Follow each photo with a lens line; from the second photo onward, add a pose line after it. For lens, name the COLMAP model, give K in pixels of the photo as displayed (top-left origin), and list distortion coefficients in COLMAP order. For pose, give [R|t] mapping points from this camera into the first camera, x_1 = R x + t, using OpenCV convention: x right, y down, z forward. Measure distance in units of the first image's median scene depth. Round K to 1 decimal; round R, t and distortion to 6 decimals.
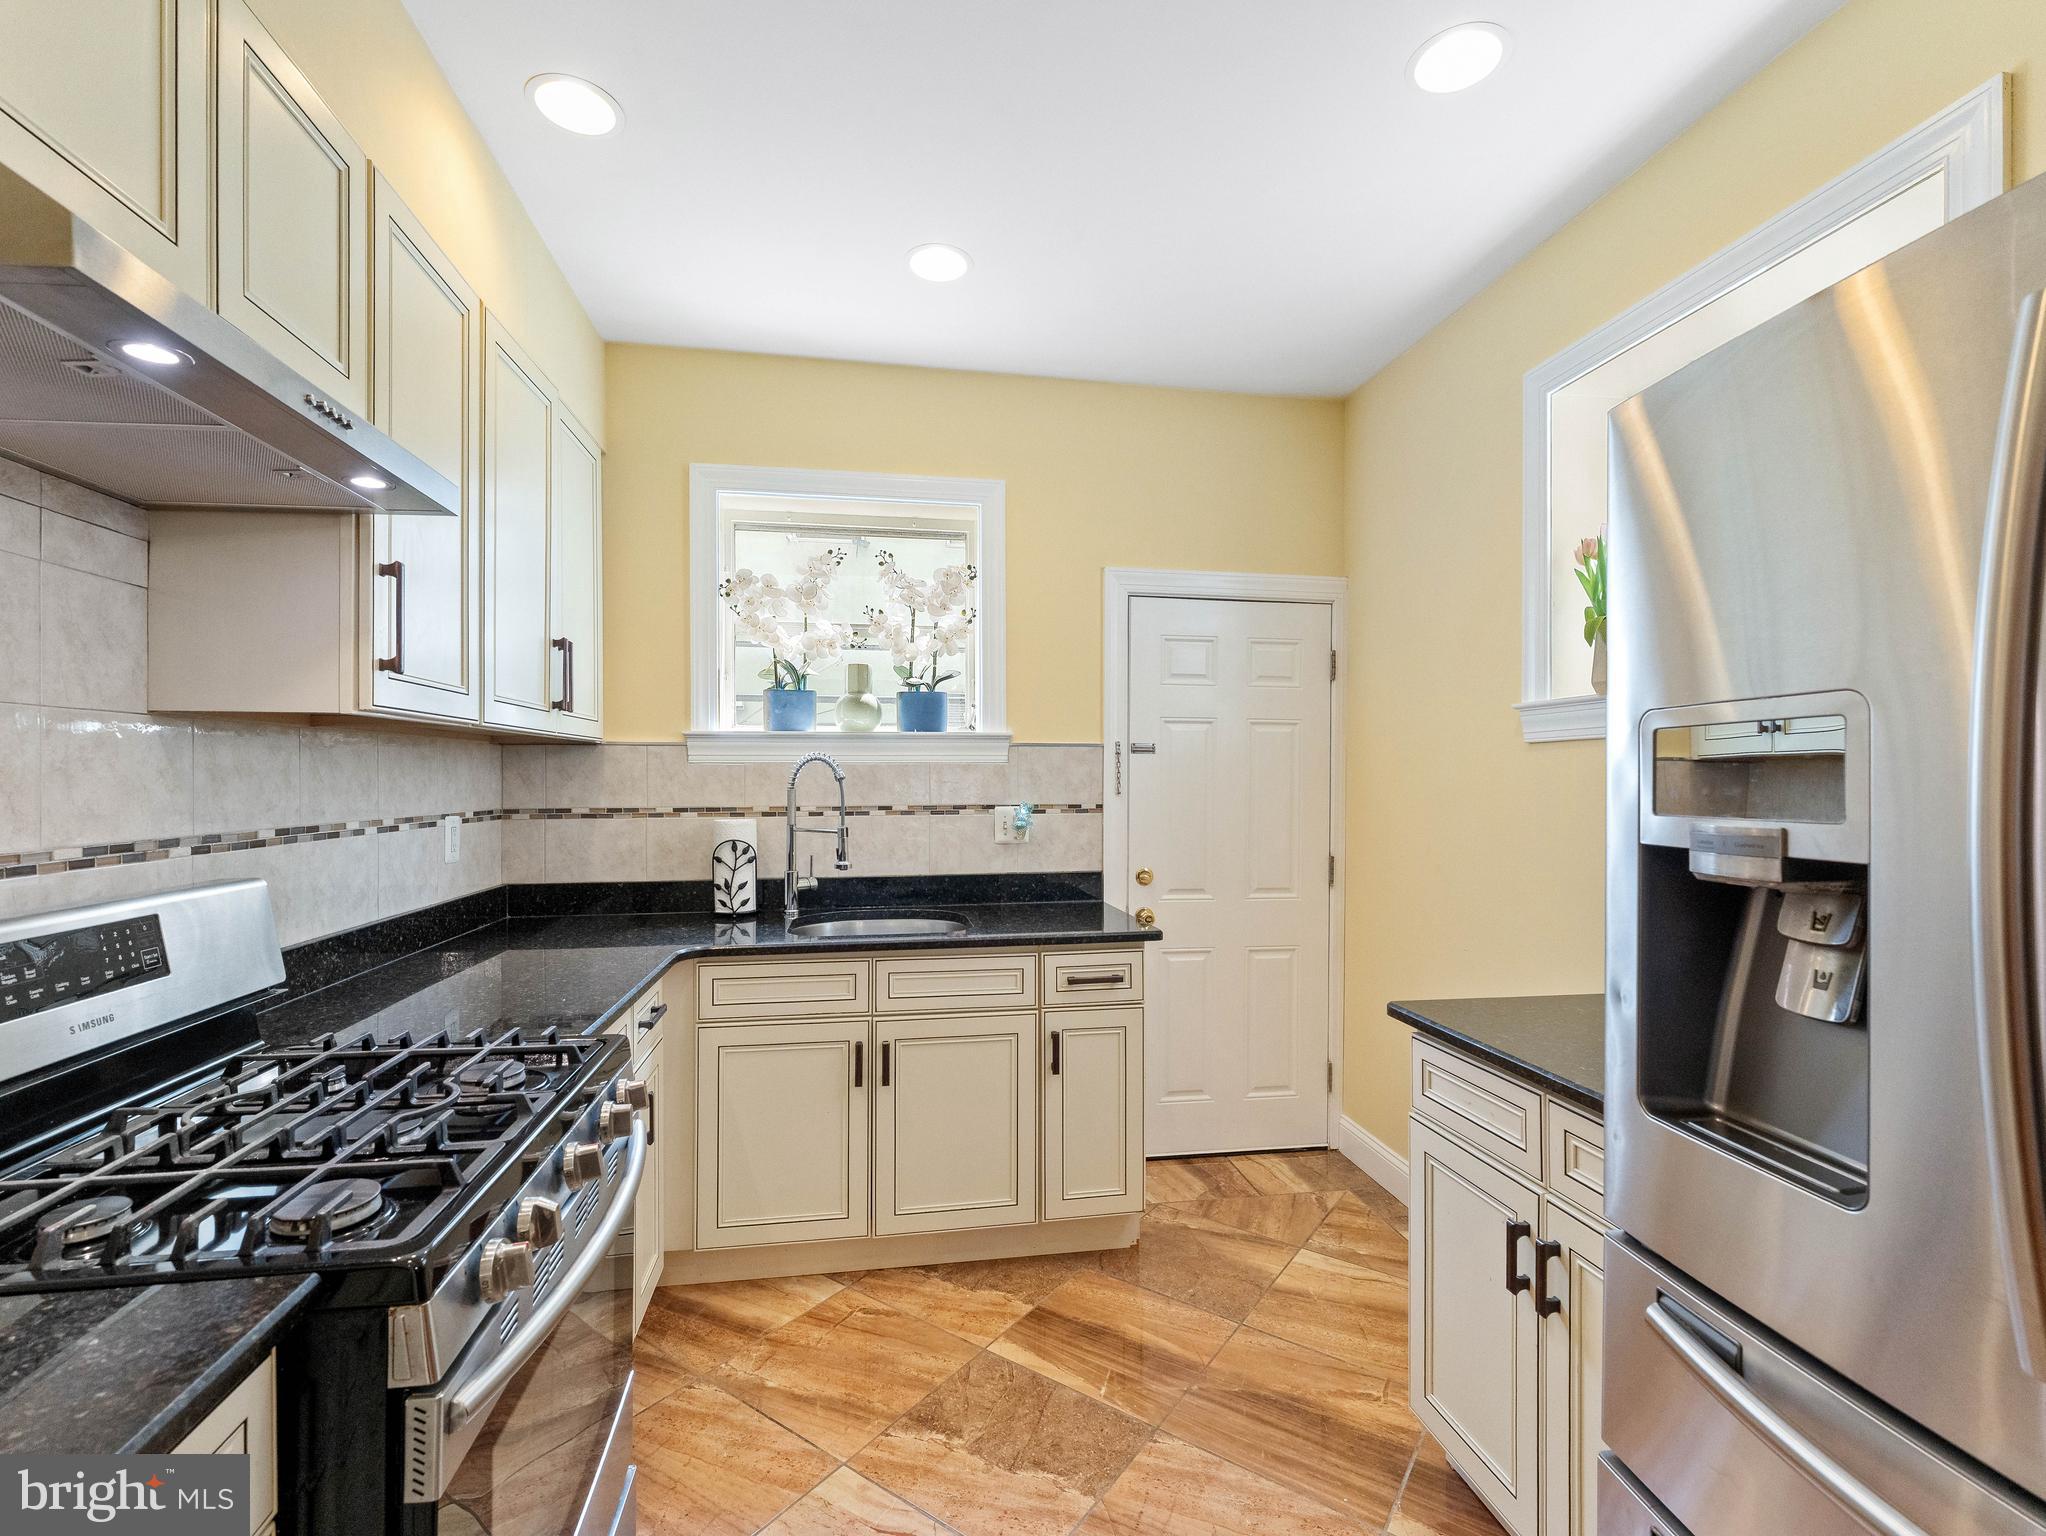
lens RADIAL K [[927.4, 0, 1024.4], [0, 927.4, 774.5], [0, 0, 1]] dist [0.004290, -0.002057]
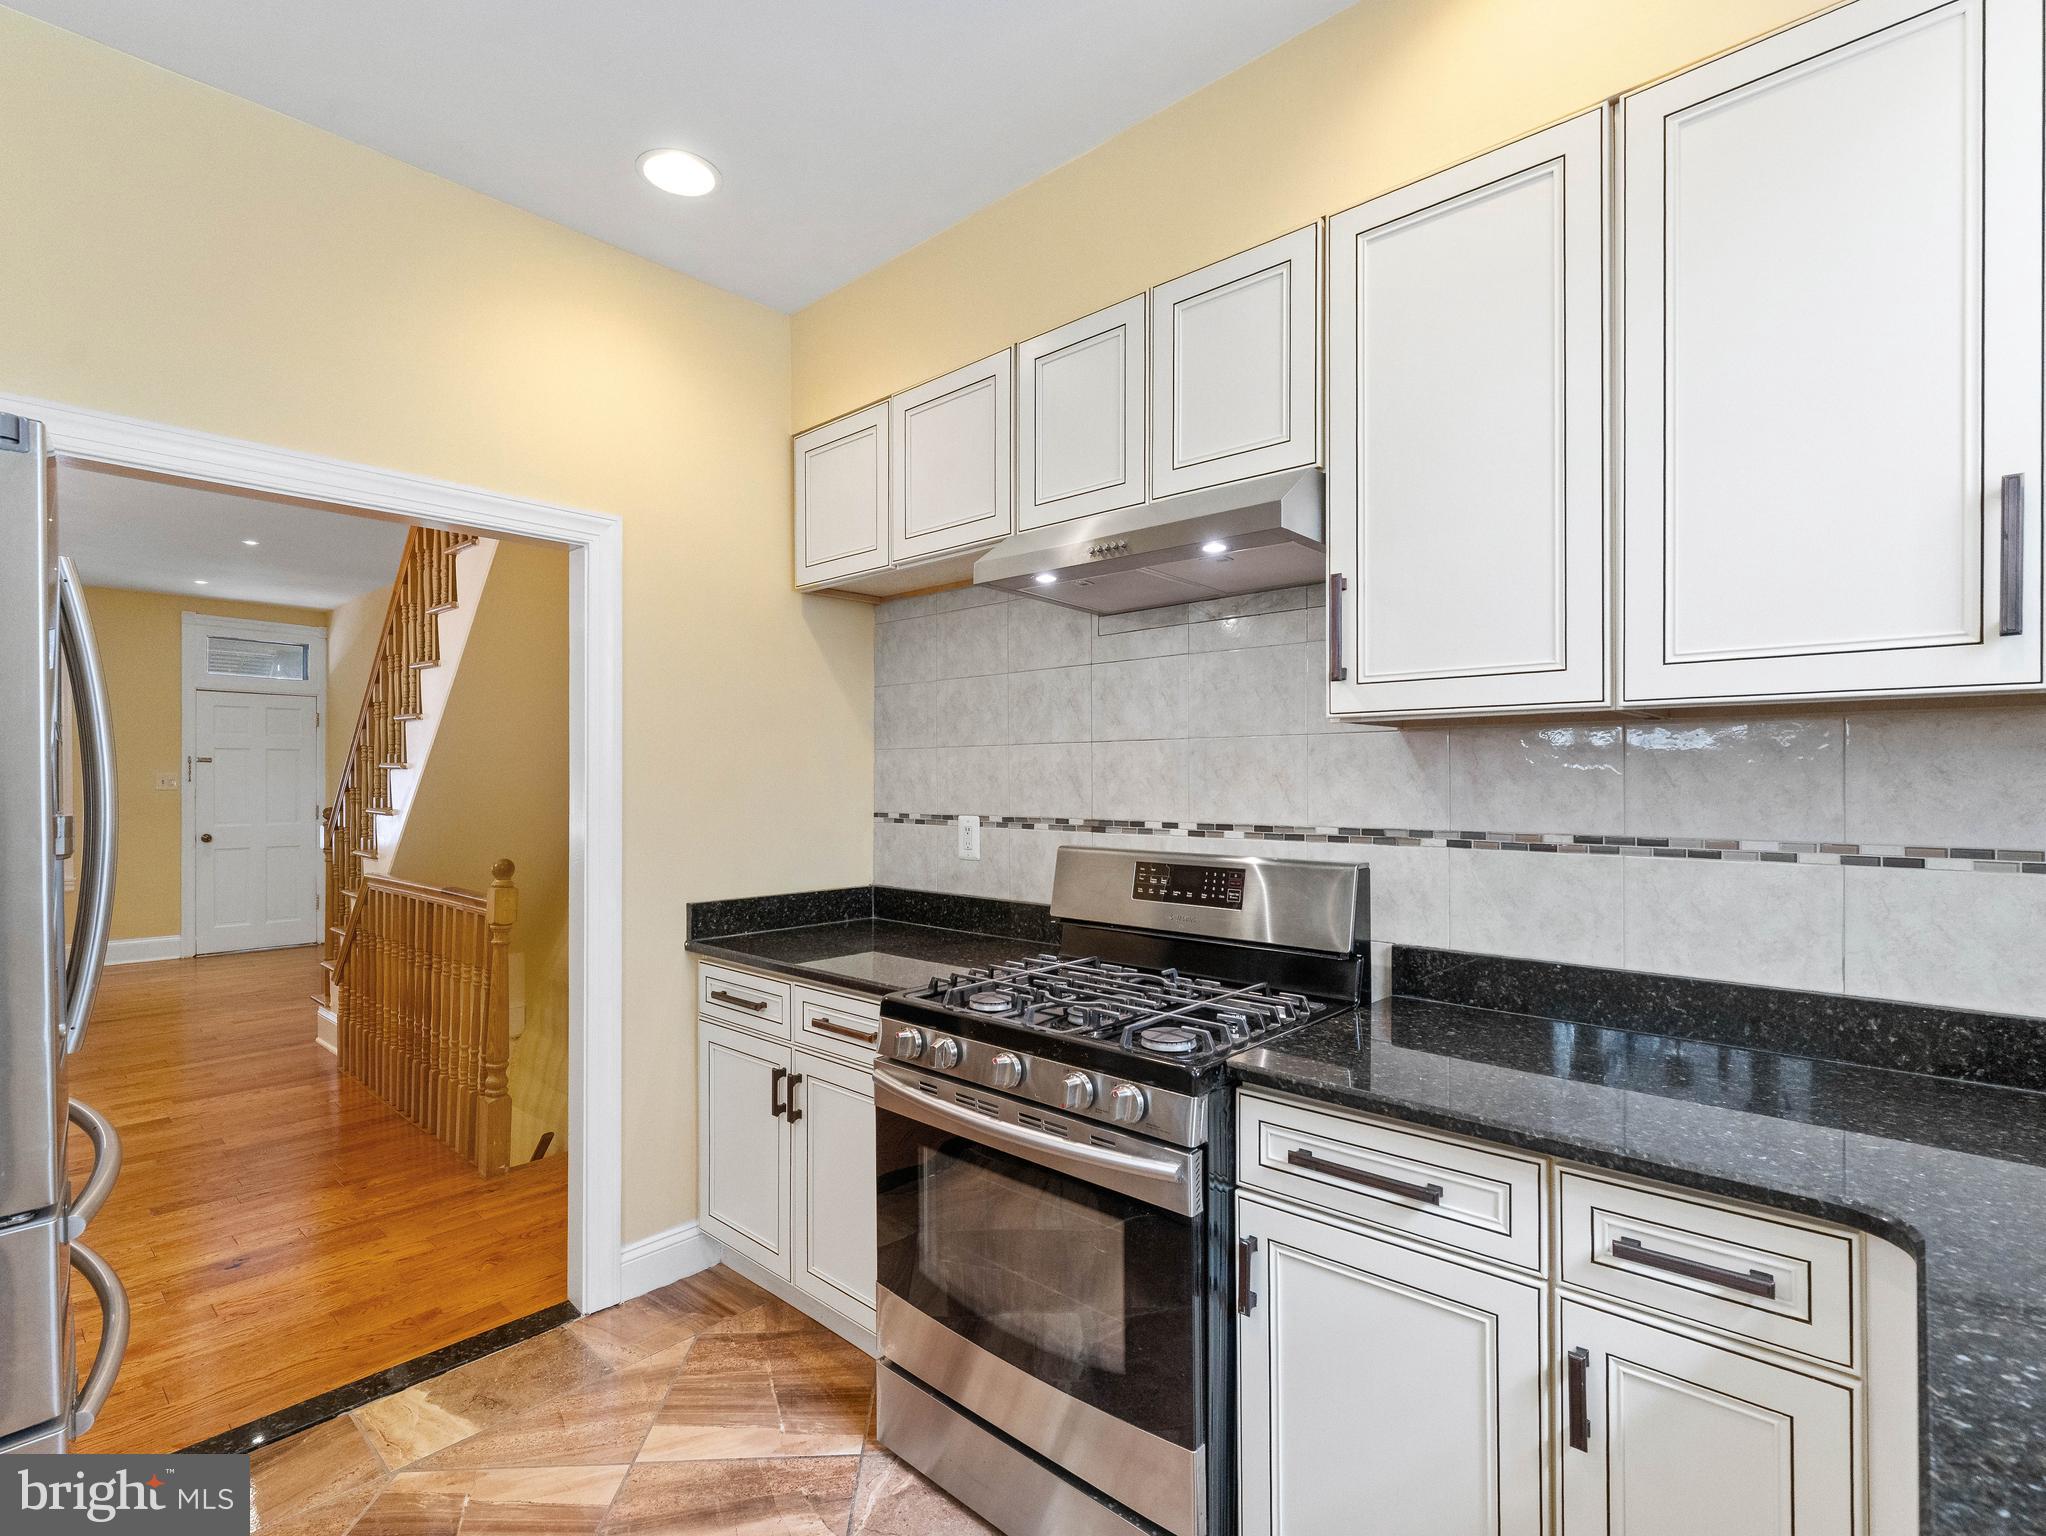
lens RADIAL K [[1026.4, 0, 1027.7], [0, 1026.4, 778.4], [0, 0, 1]] dist [-0.003659, -0.000437]
pose [[-0.802626, 0.000049, -0.596482, 0.190054], [0.001970, 0.999995, -0.002568, 0.002279], [0.596479, -0.003236, -0.802622, 1.126838]]
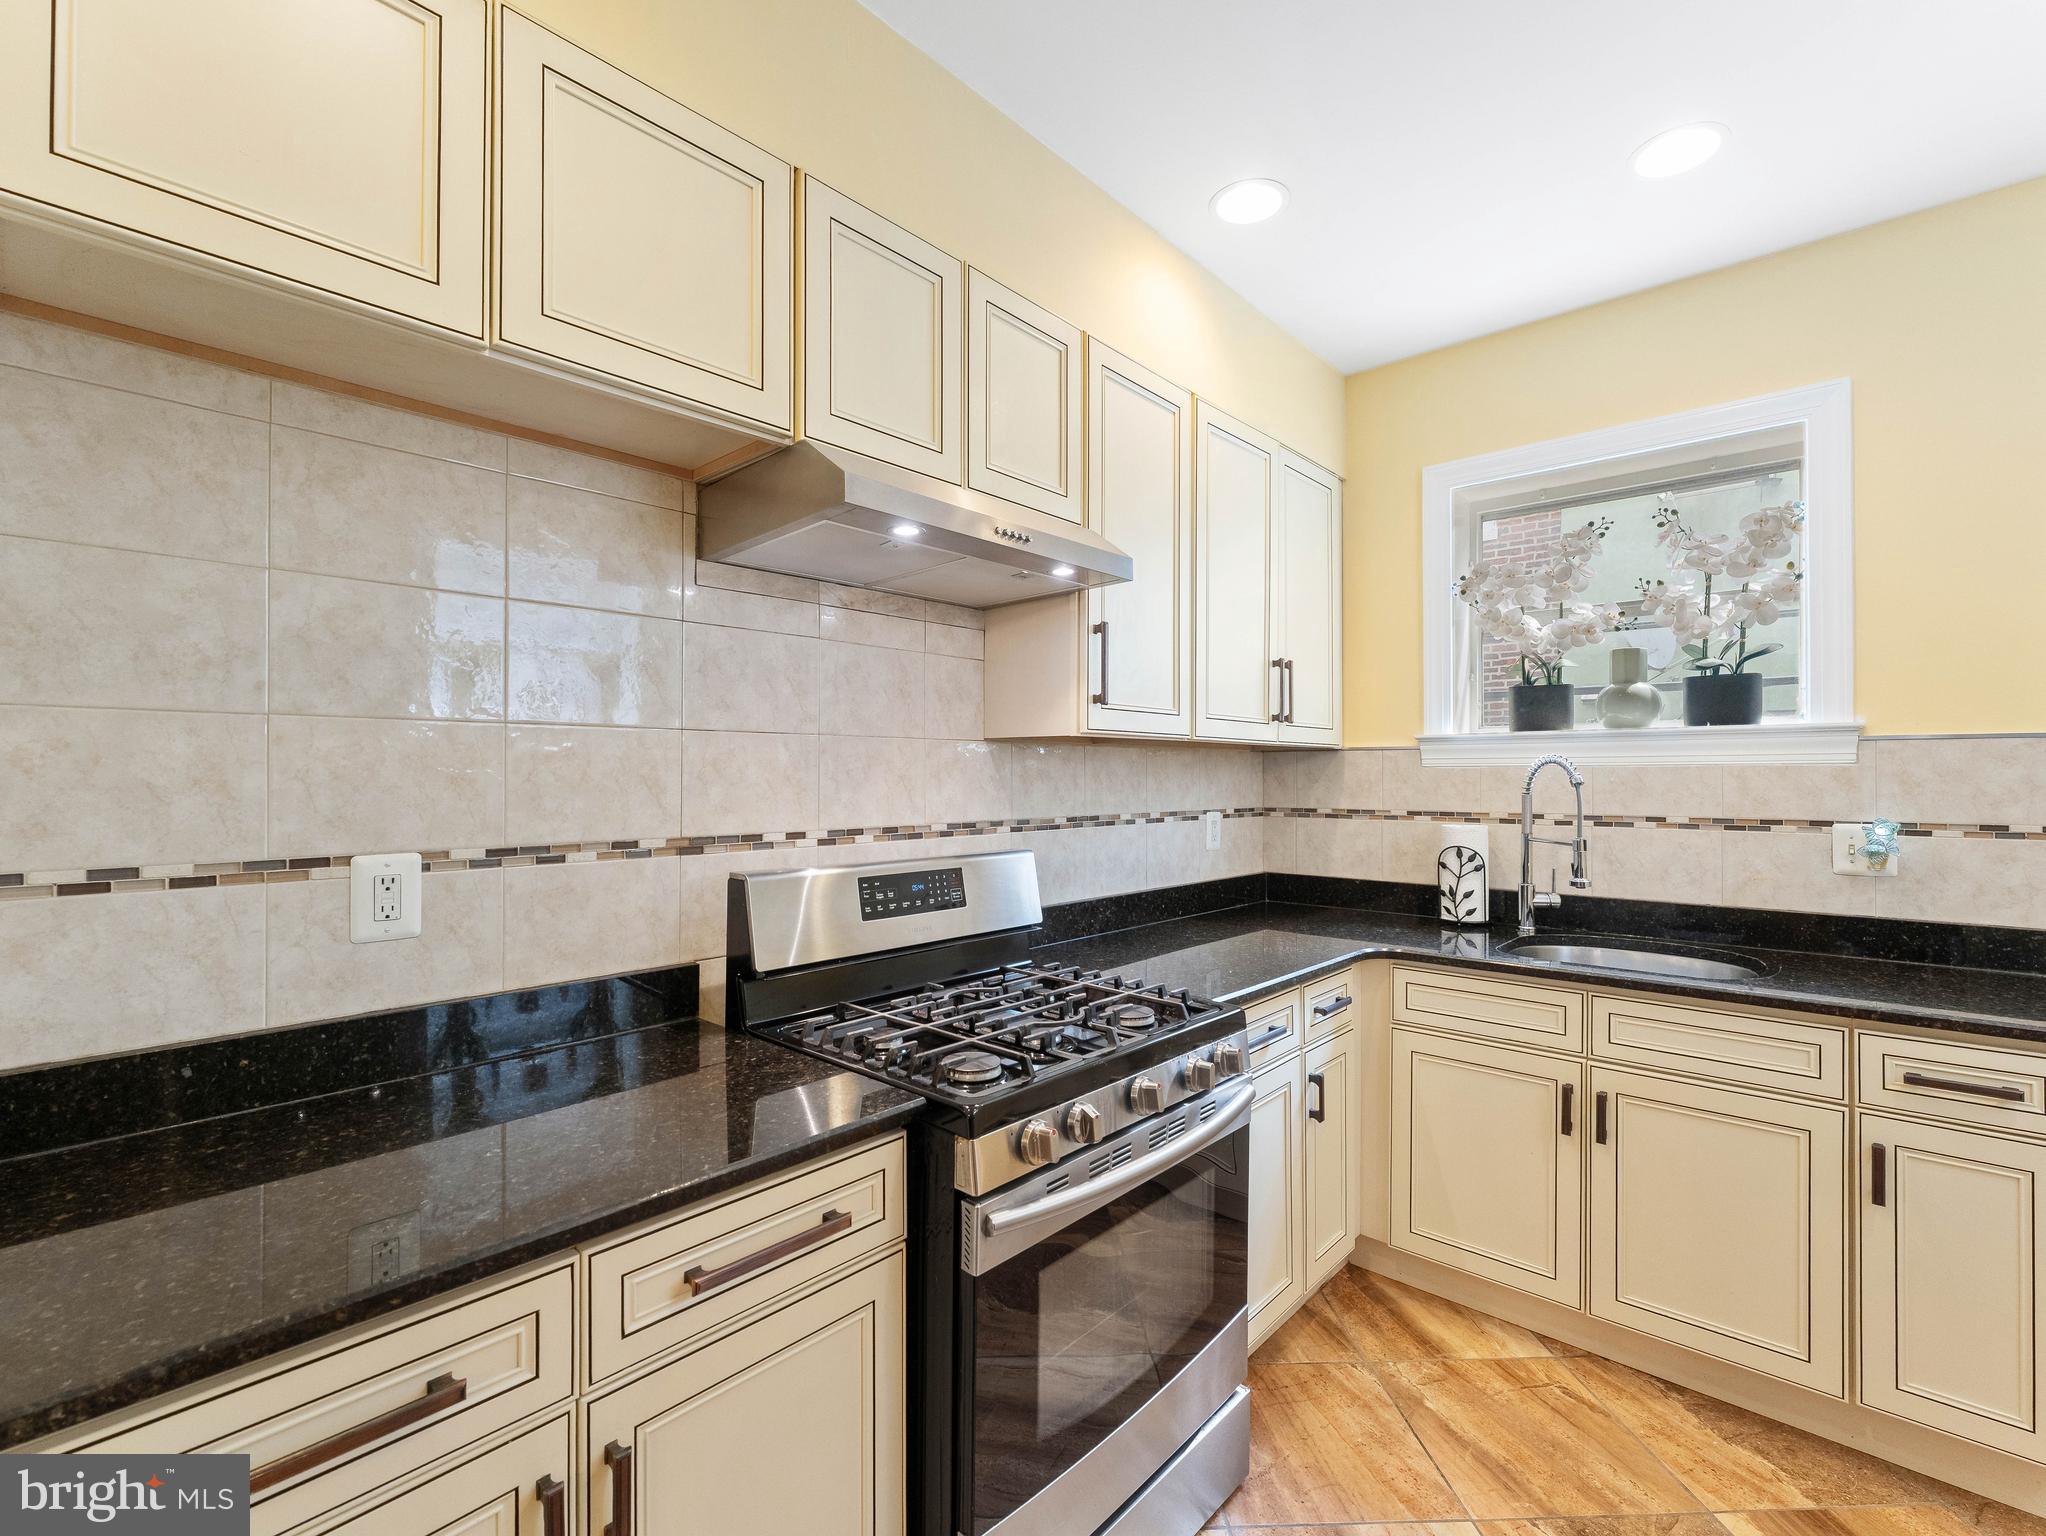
lens RADIAL K [[927.4, 0, 1023.6], [0, 927.4, 771.5], [0, 0, 1]] dist [0.004290, -0.002057]
pose [[0.618794, -0.001387, -0.785552, 0.201277], [-0.000641, 0.999997, -0.002271, -0.005828], [0.785553, 0.001909, 0.618792, 0.052046]]
